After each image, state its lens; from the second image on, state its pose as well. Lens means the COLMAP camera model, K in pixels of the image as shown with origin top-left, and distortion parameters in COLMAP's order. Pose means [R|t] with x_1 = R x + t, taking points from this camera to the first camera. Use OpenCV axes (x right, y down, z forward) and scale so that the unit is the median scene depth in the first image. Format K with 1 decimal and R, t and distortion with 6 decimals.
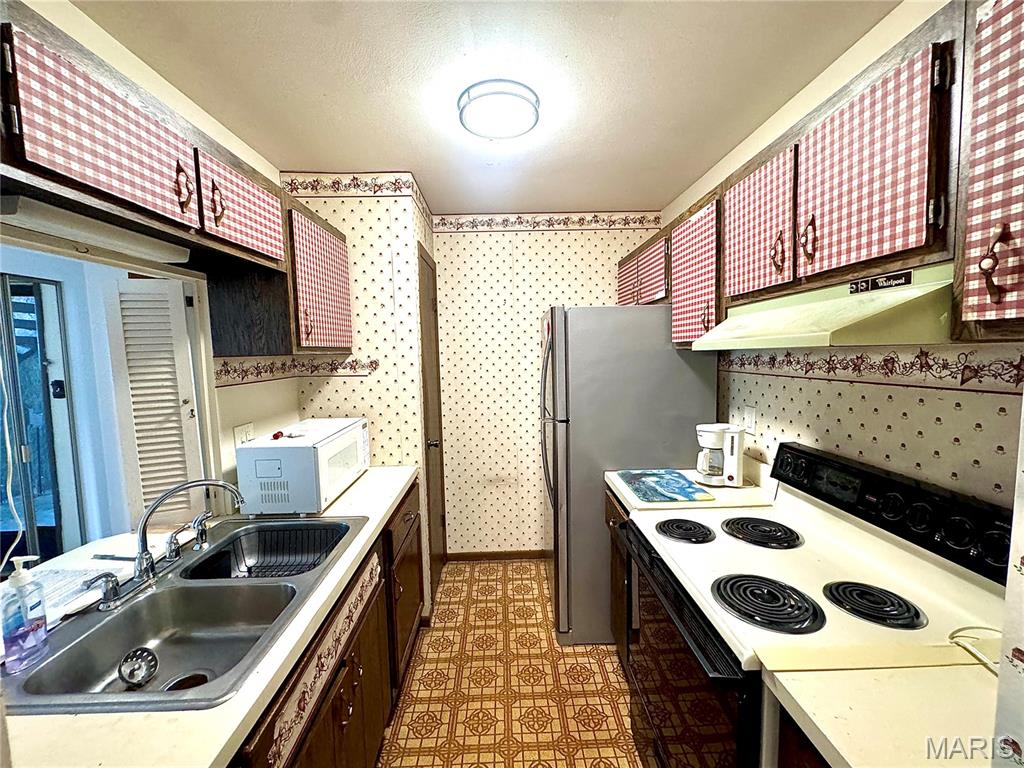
lens RADIAL K [[406.7, 0, 511.1], [0, 406.7, 383.8], [0, 0, 1]] dist [-0.004583, 0.000428]
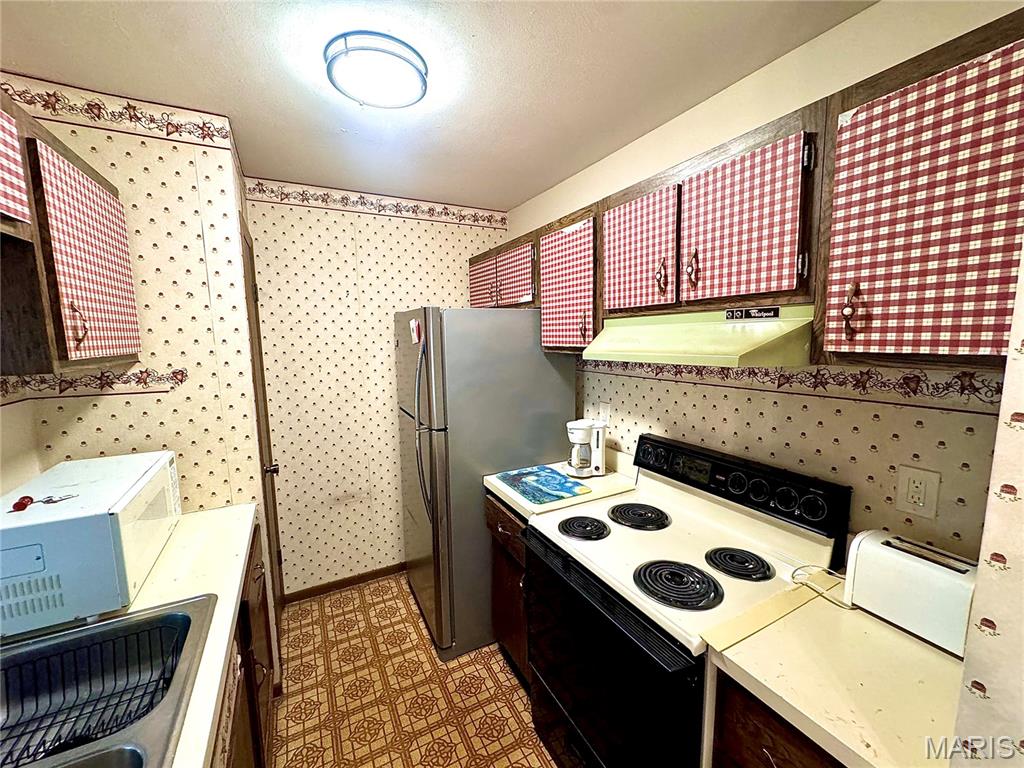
lens RADIAL K [[406.7, 0, 510.4], [0, 406.7, 383.5], [0, 0, 1]] dist [-0.004583, 0.000428]
pose [[0.892993, -0.045892, 0.447724, -0.183000], [0.031284, 0.998711, 0.039973, -0.059939], [-0.448982, -0.021689, 0.893278, 0.120048]]
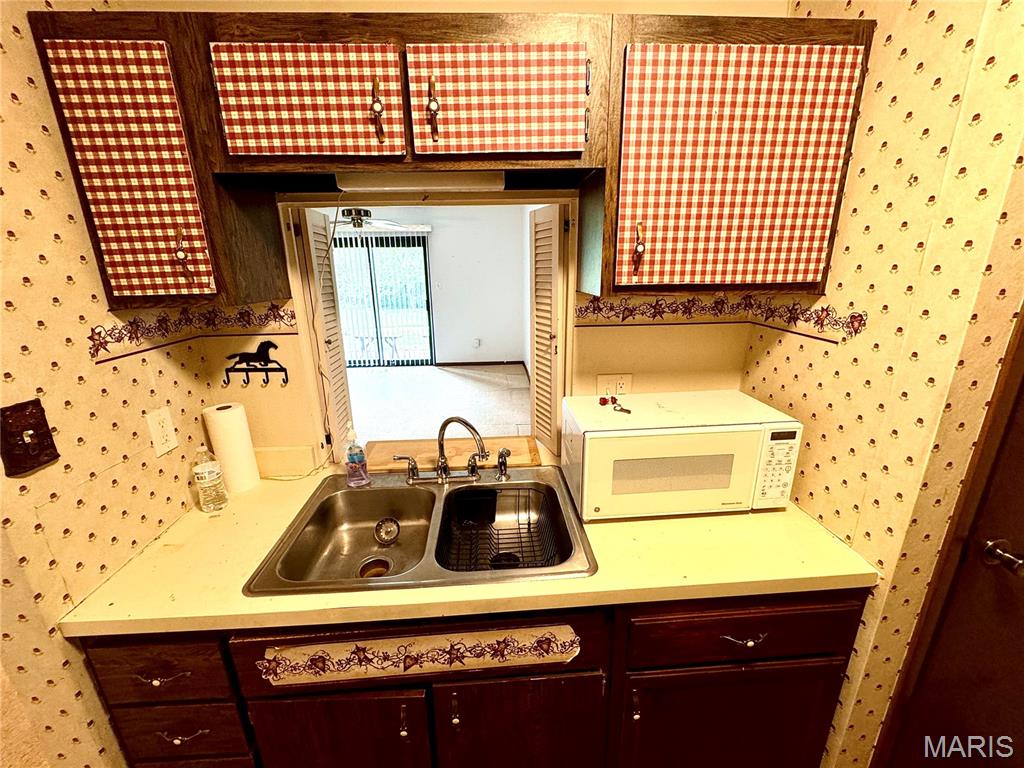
lens RADIAL K [[406.7, 0, 510.5], [0, 406.7, 383.6], [0, 0, 1]] dist [-0.004583, 0.000428]
pose [[0.034055, 0.300408, -0.953203, 0.149424], [-0.070210, 0.952119, 0.297558, -0.124098], [0.996951, 0.056791, 0.053516, 0.802002]]
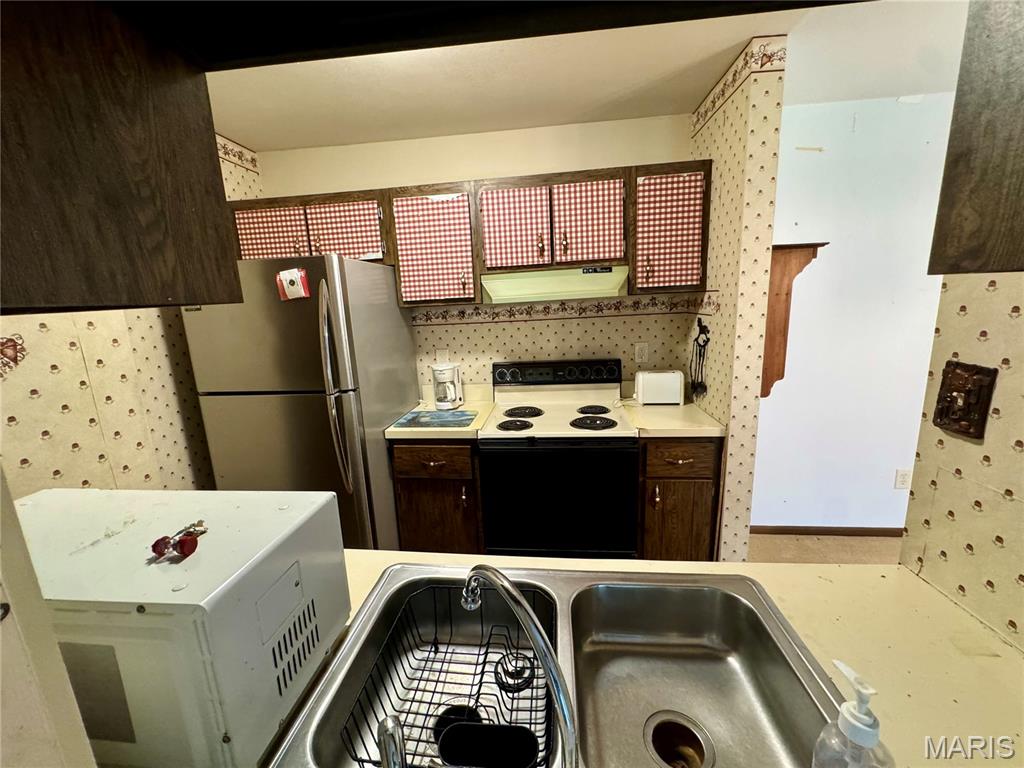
lens RADIAL K [[406.7, 0, 509.7], [0, 406.7, 383.4], [0, 0, 1]] dist [-0.004583, 0.000428]
pose [[0.131899, -0.177804, 0.975186, -0.875575], [0.122642, 0.979150, 0.161939, -0.028855], [-0.983647, 0.098239, 0.150955, 0.681466]]
